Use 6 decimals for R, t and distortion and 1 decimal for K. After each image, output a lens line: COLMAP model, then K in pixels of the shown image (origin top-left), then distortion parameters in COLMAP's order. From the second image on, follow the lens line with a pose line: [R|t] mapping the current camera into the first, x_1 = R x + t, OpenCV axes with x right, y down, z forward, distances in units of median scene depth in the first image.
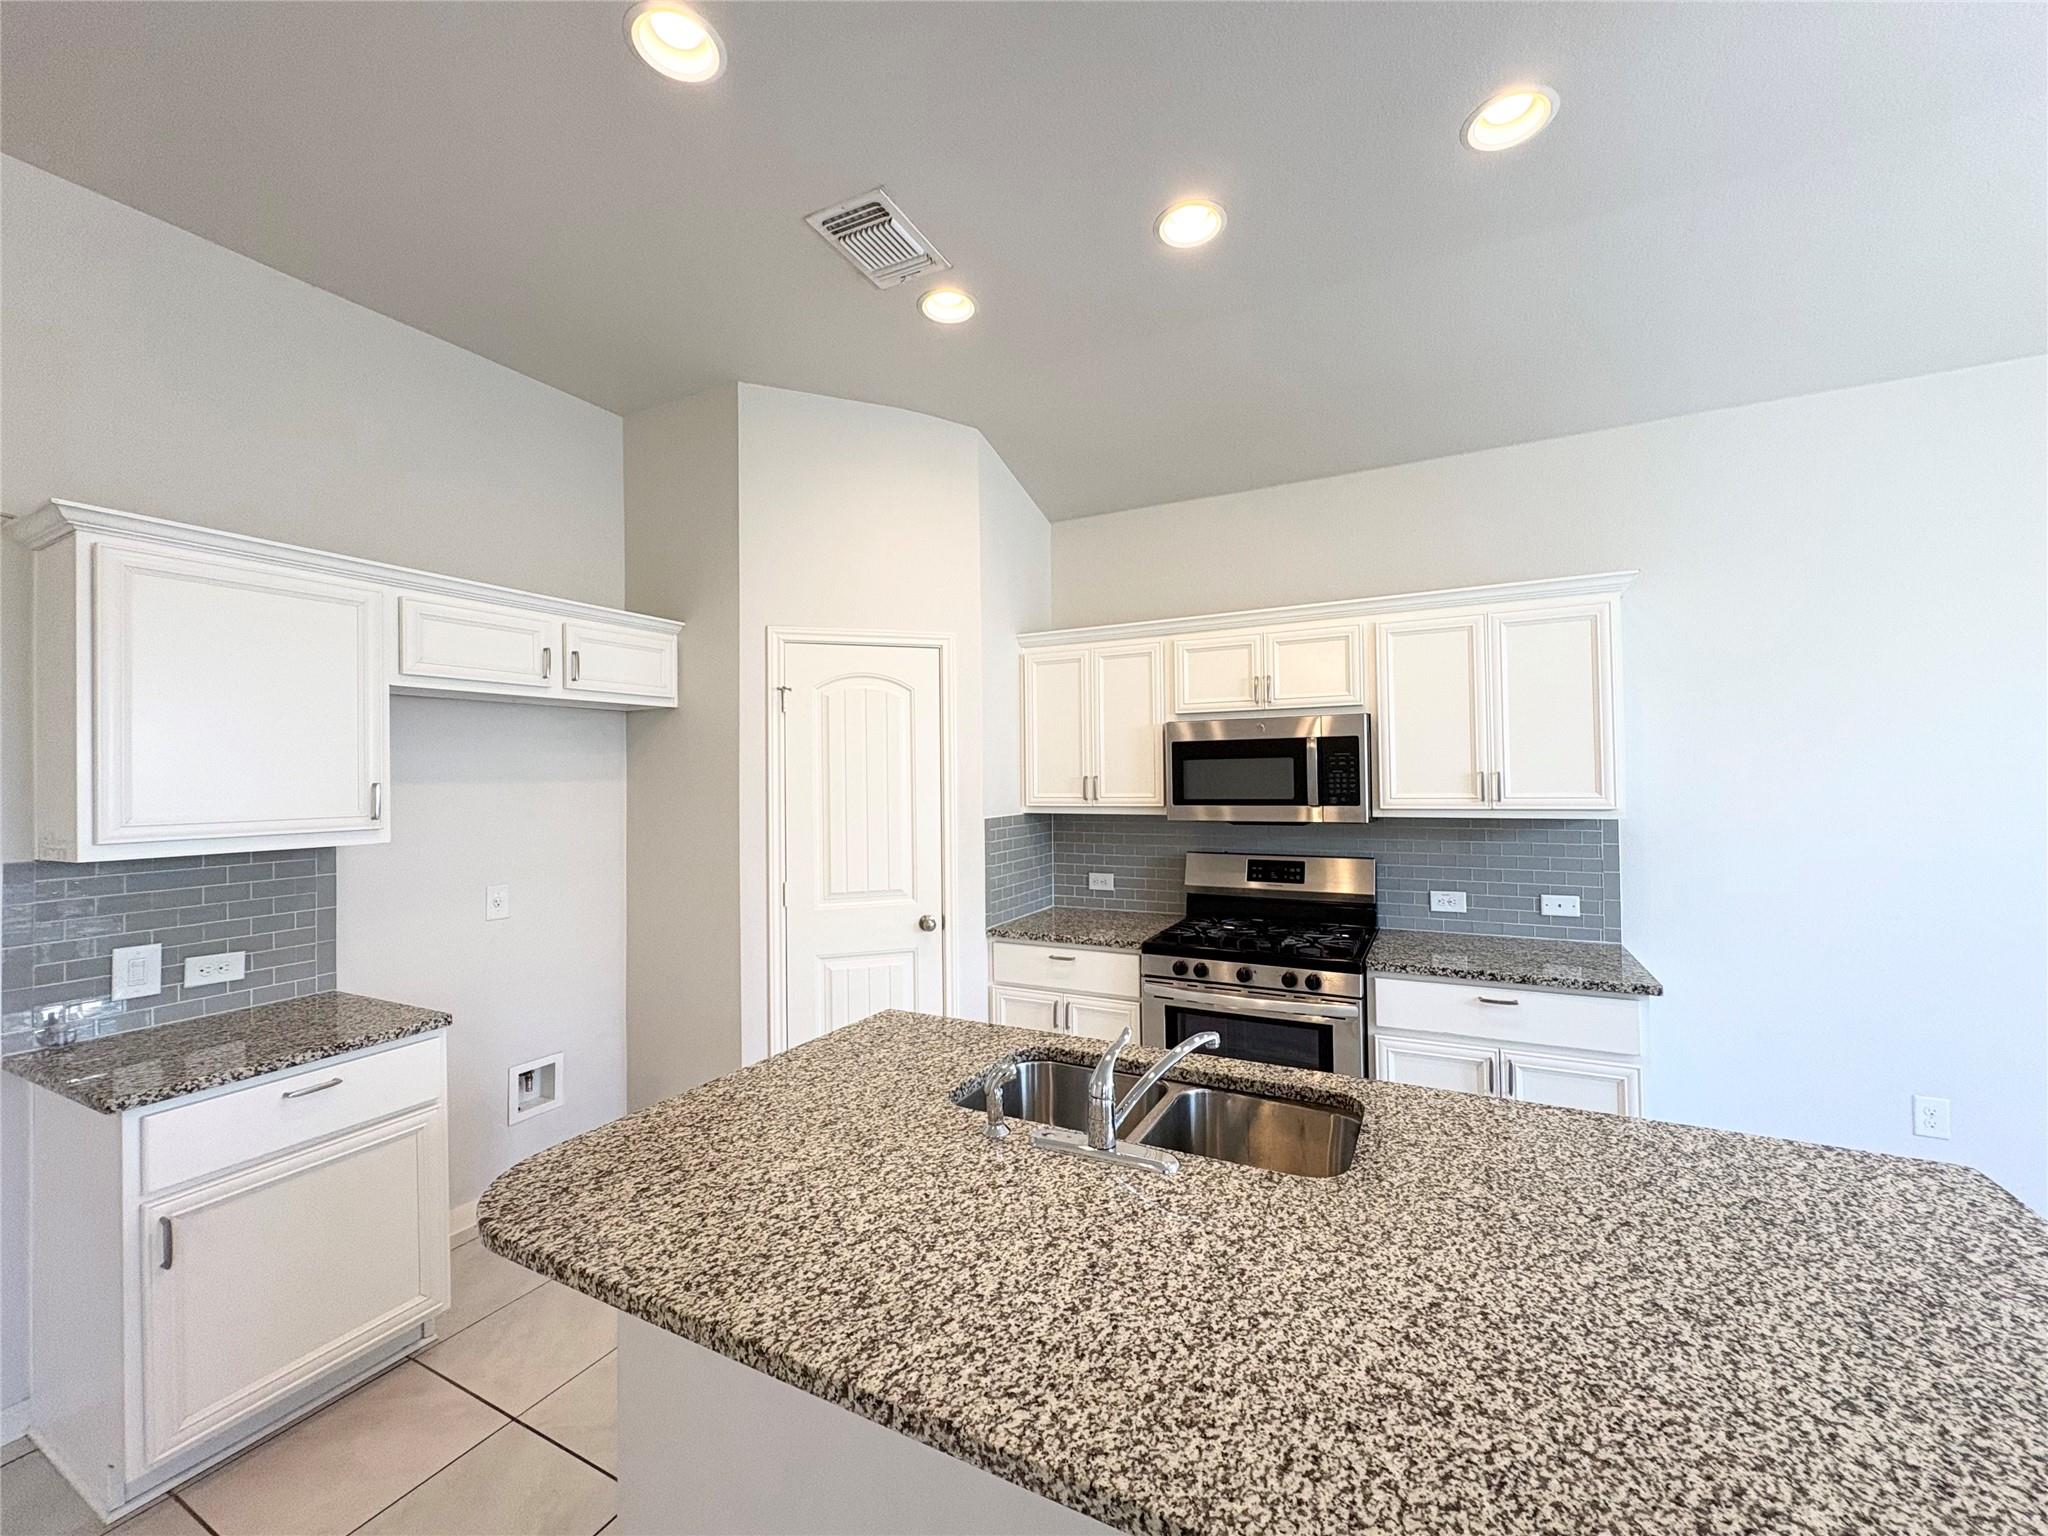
lens RADIAL K [[816.0, 0, 1022.5], [0, 816.0, 765.0], [0, 0, 1]] dist [0.000847, 0.000253]
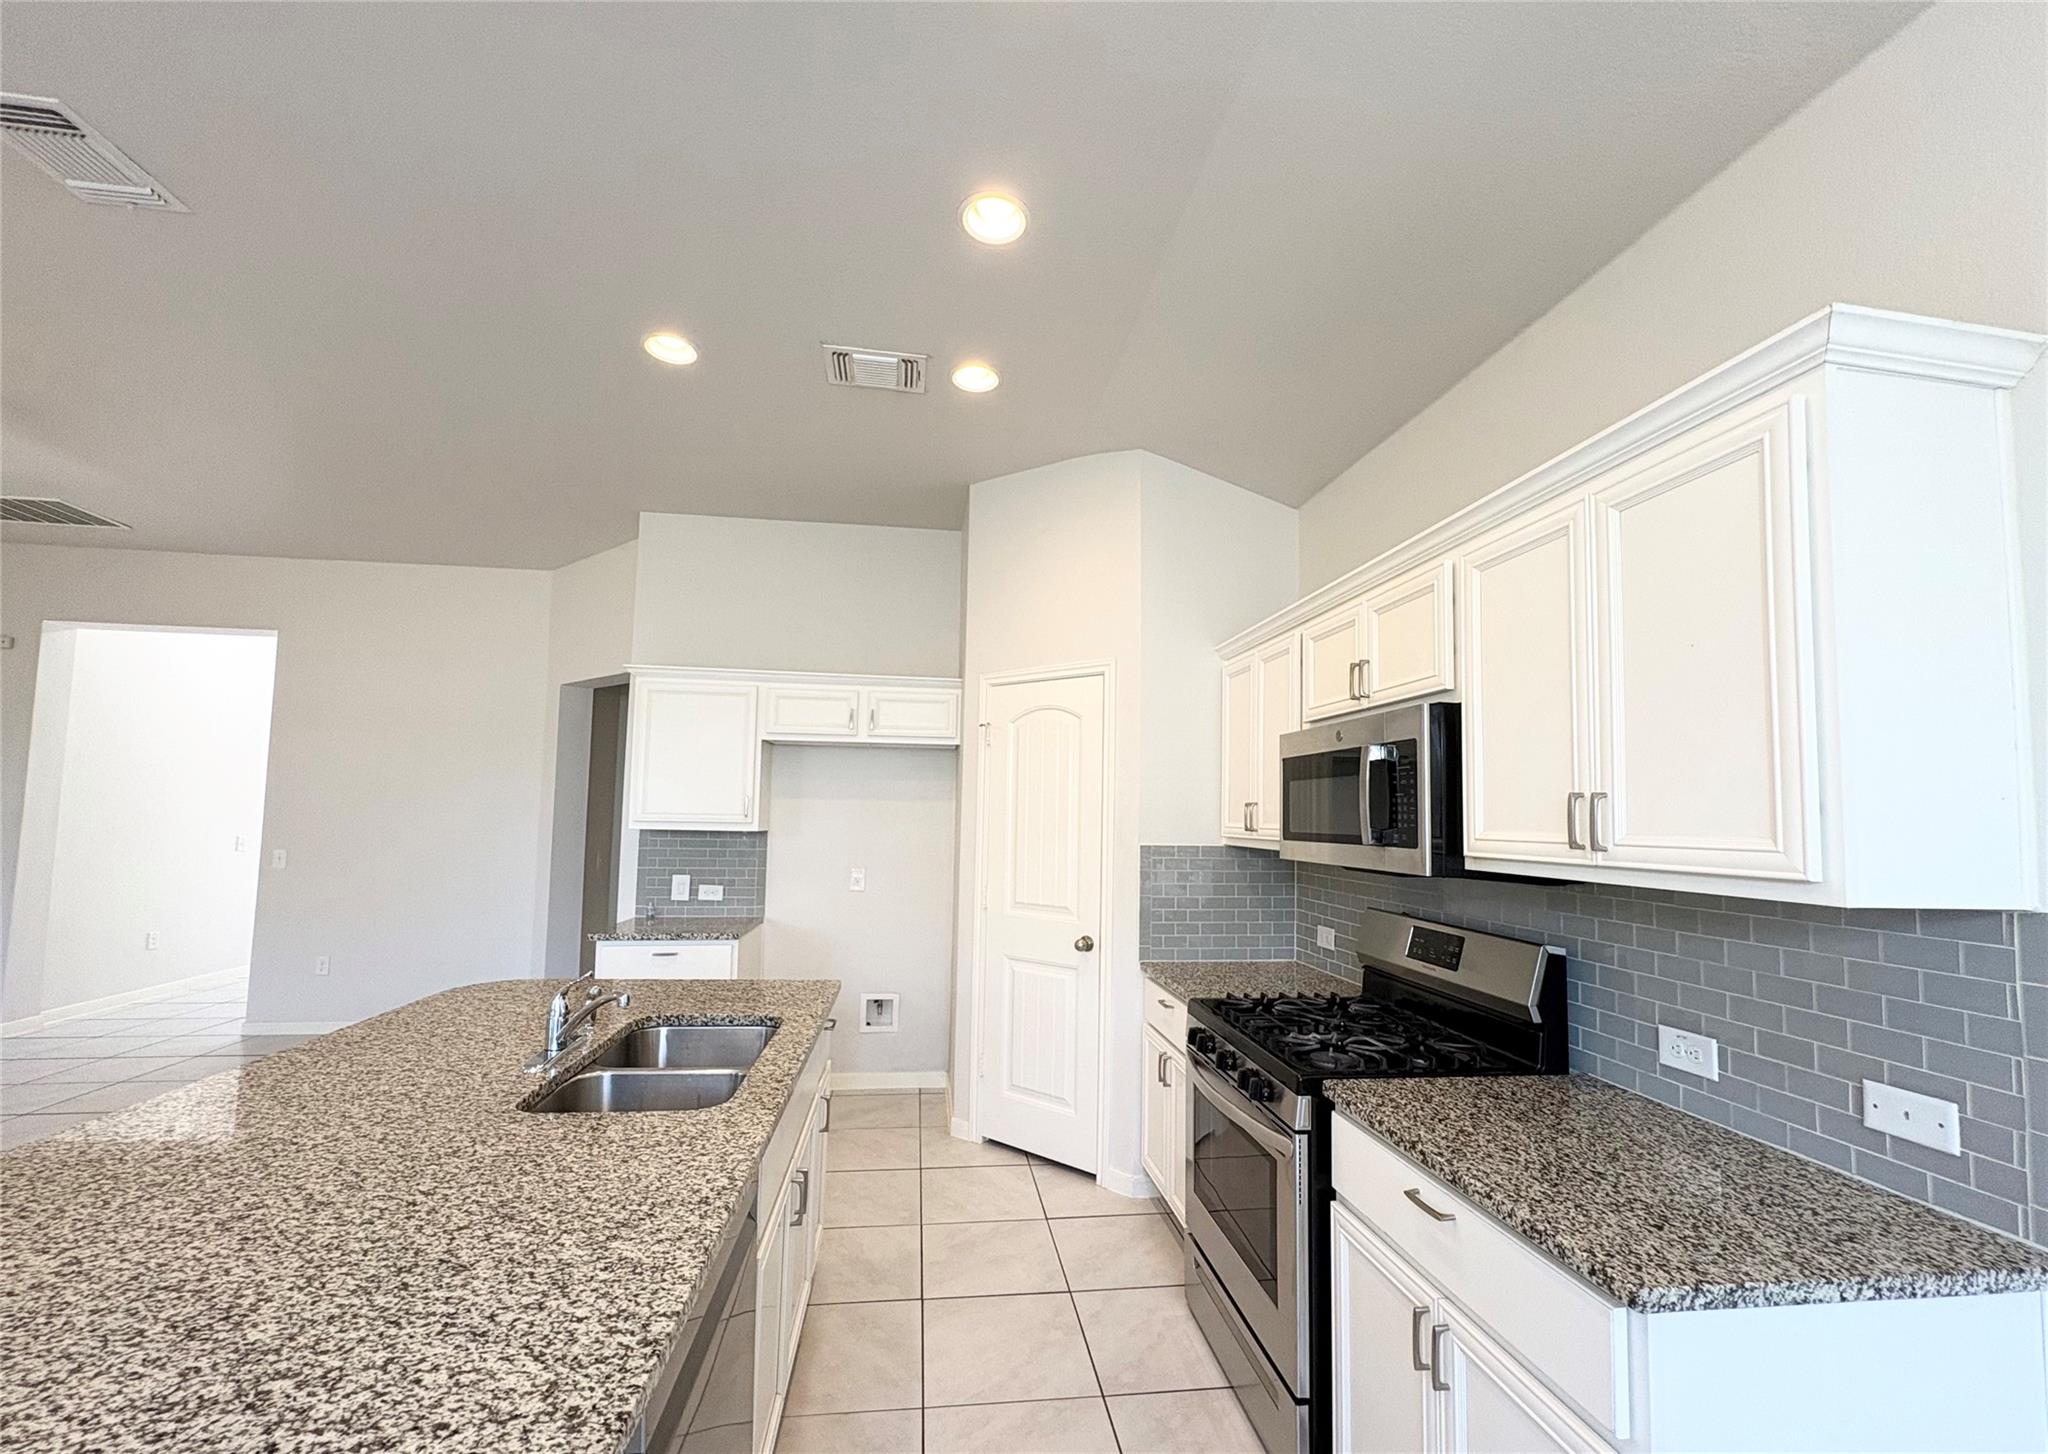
lens RADIAL K [[814.5, 0, 1022.4], [0, 814.5, 764.3], [0, 0, 1]] dist [0.000683, 0.000148]
pose [[0.568187, -0.027921, -0.822426, 0.721866], [-0.015170, 0.998899, -0.044393, 0.016866], [0.822760, 0.037699, 0.567138, 0.367098]]
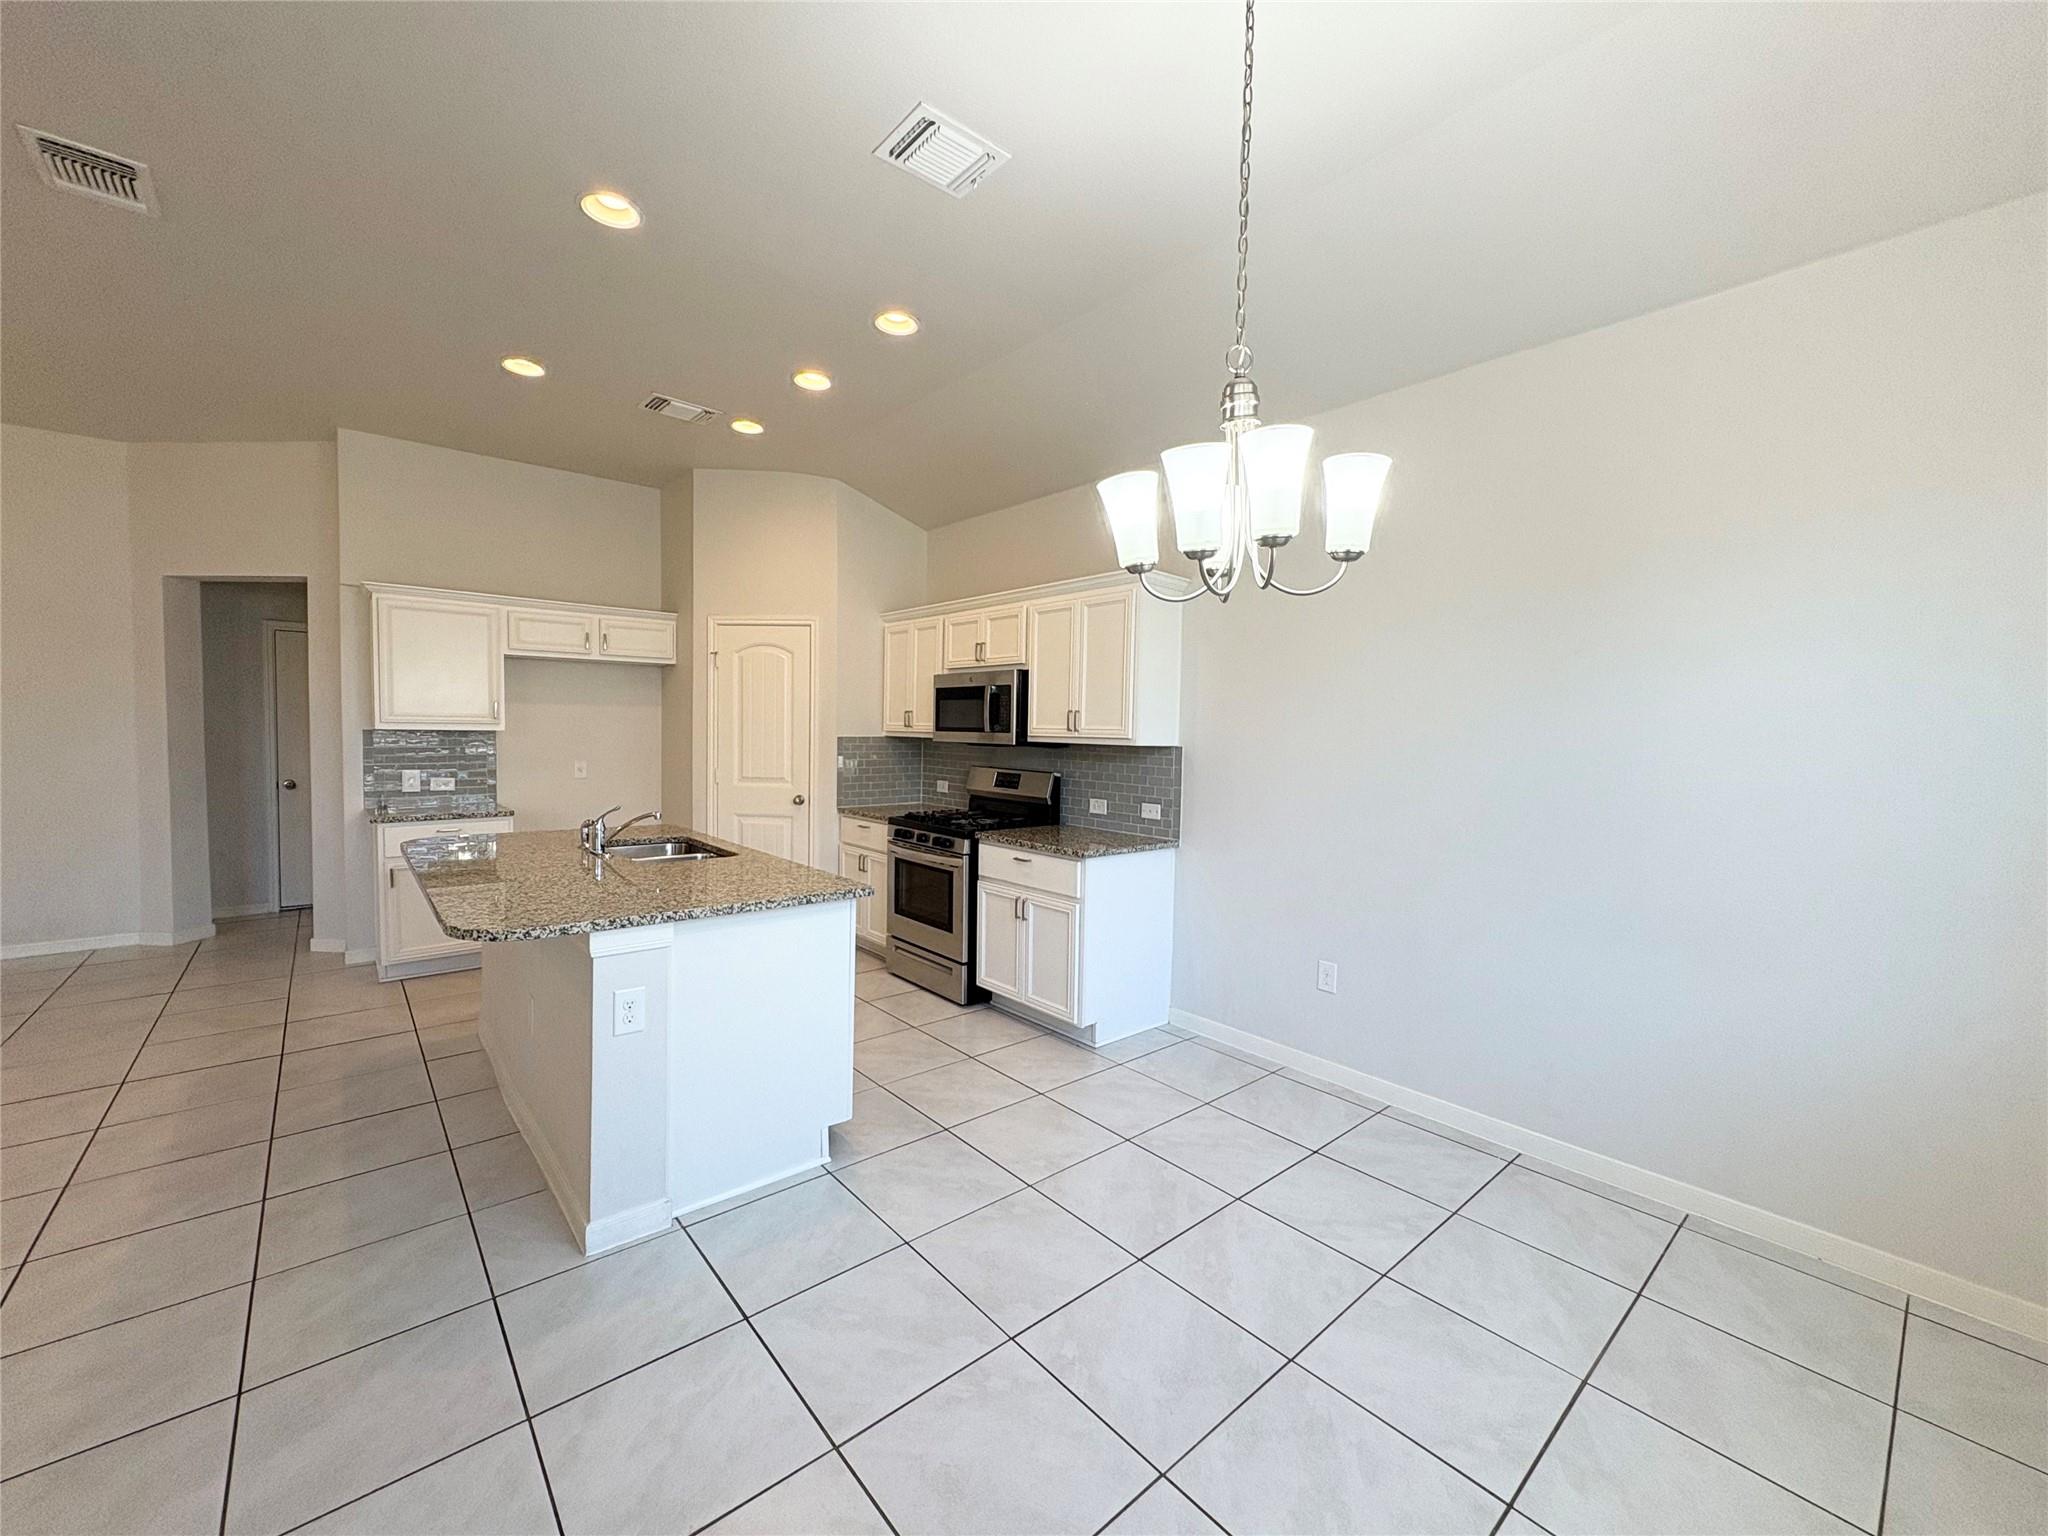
lens RADIAL K [[816.0, 0, 1022.5], [0, 816.0, 765.0], [0, 0, 1]] dist [0.000847, 0.000253]
pose [[0.925799, 0.047288, -0.375047, 0.932726], [-0.024474, 0.997561, 0.065366, 0.010954], [0.377224, -0.051337, 0.924698, -0.324352]]
